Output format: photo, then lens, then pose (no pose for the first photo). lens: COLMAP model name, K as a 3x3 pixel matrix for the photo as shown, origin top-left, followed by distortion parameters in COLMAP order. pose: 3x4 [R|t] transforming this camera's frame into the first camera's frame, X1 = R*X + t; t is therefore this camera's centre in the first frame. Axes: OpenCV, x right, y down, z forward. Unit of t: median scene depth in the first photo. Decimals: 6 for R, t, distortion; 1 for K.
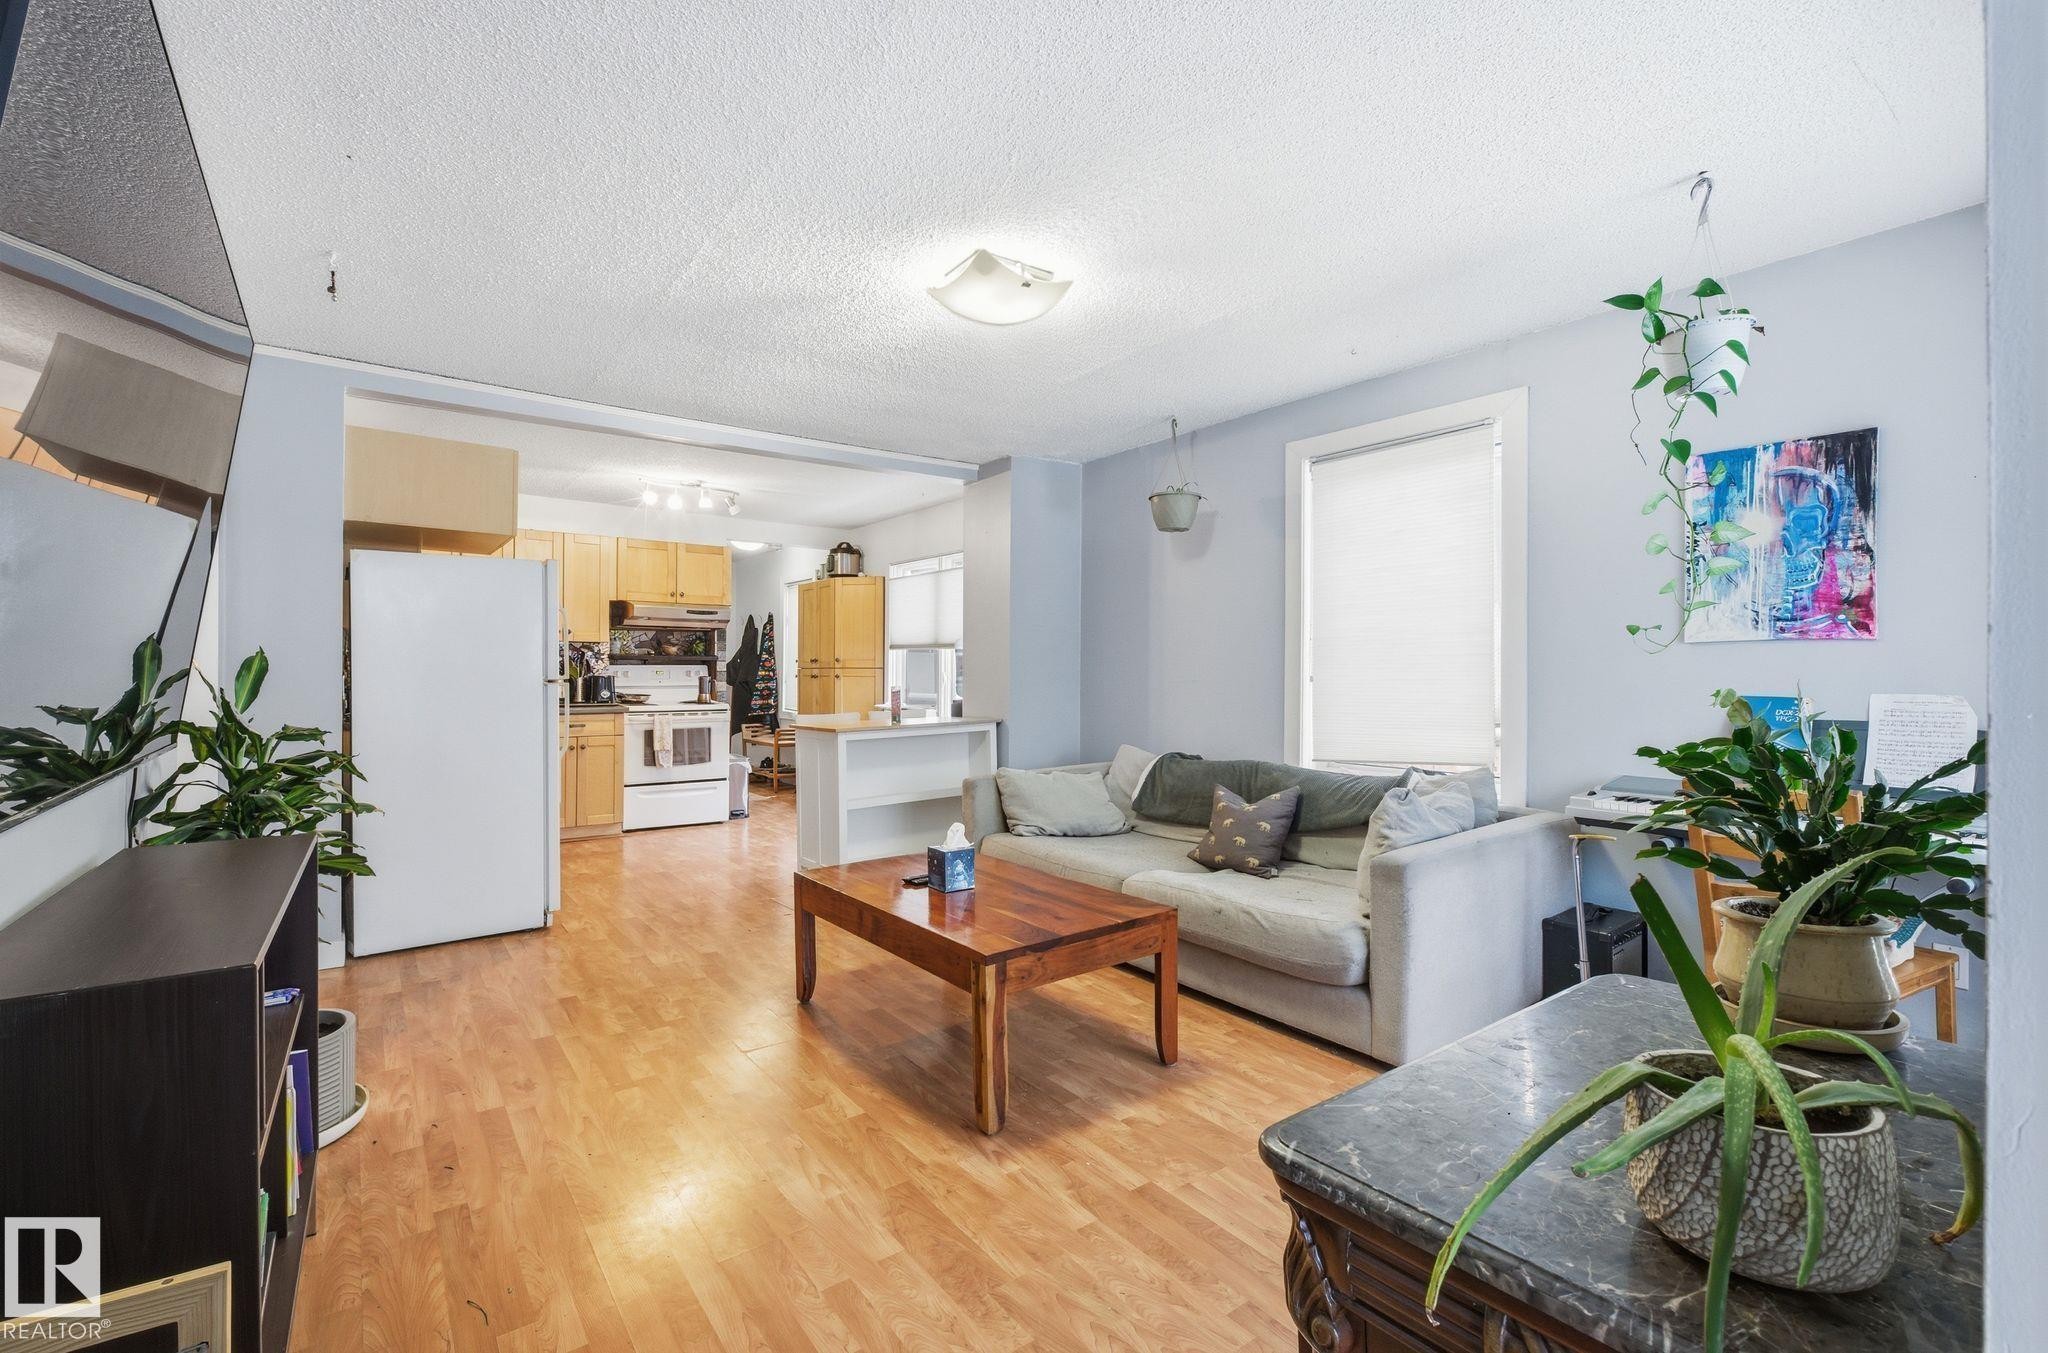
lens RADIAL K [[933.7, 0, 1035.0], [0, 933.7, 664.0], [0, 0, 1]] dist [0.000580, -0.000825]
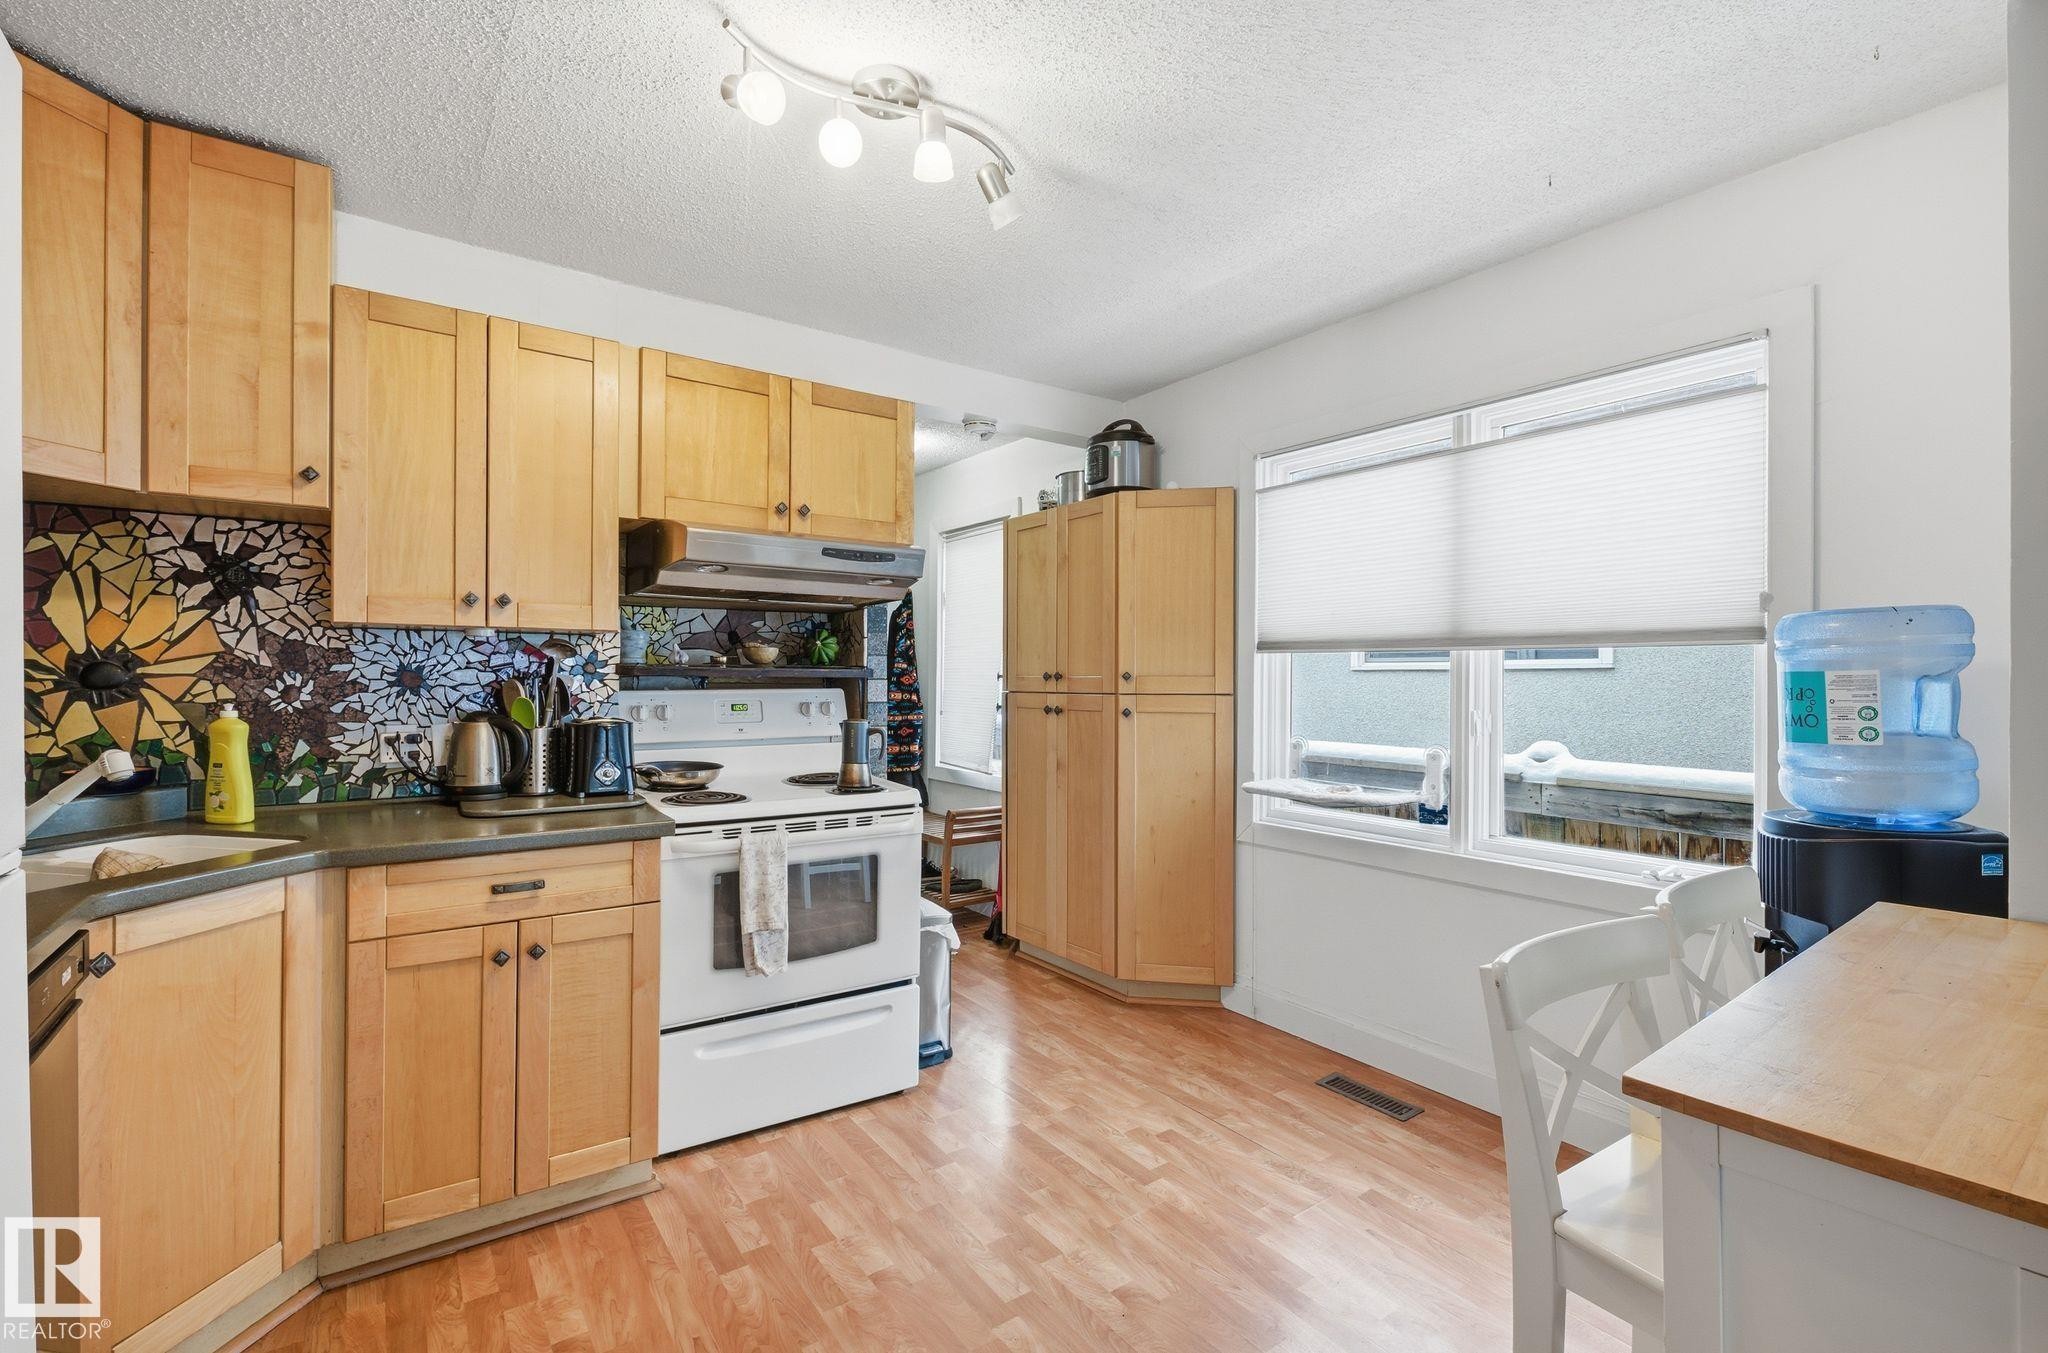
lens RADIAL K [[933.7, 0, 1014.4], [0, 933.7, 676.9], [0, 0, 1]] dist [0.000580, -0.000825]
pose [[0.999346, -0.000248, -0.036150, -0.275287], [0.000494, 0.999977, 0.006793, -0.007622], [0.036148, -0.006807, 0.999323, 0.612510]]
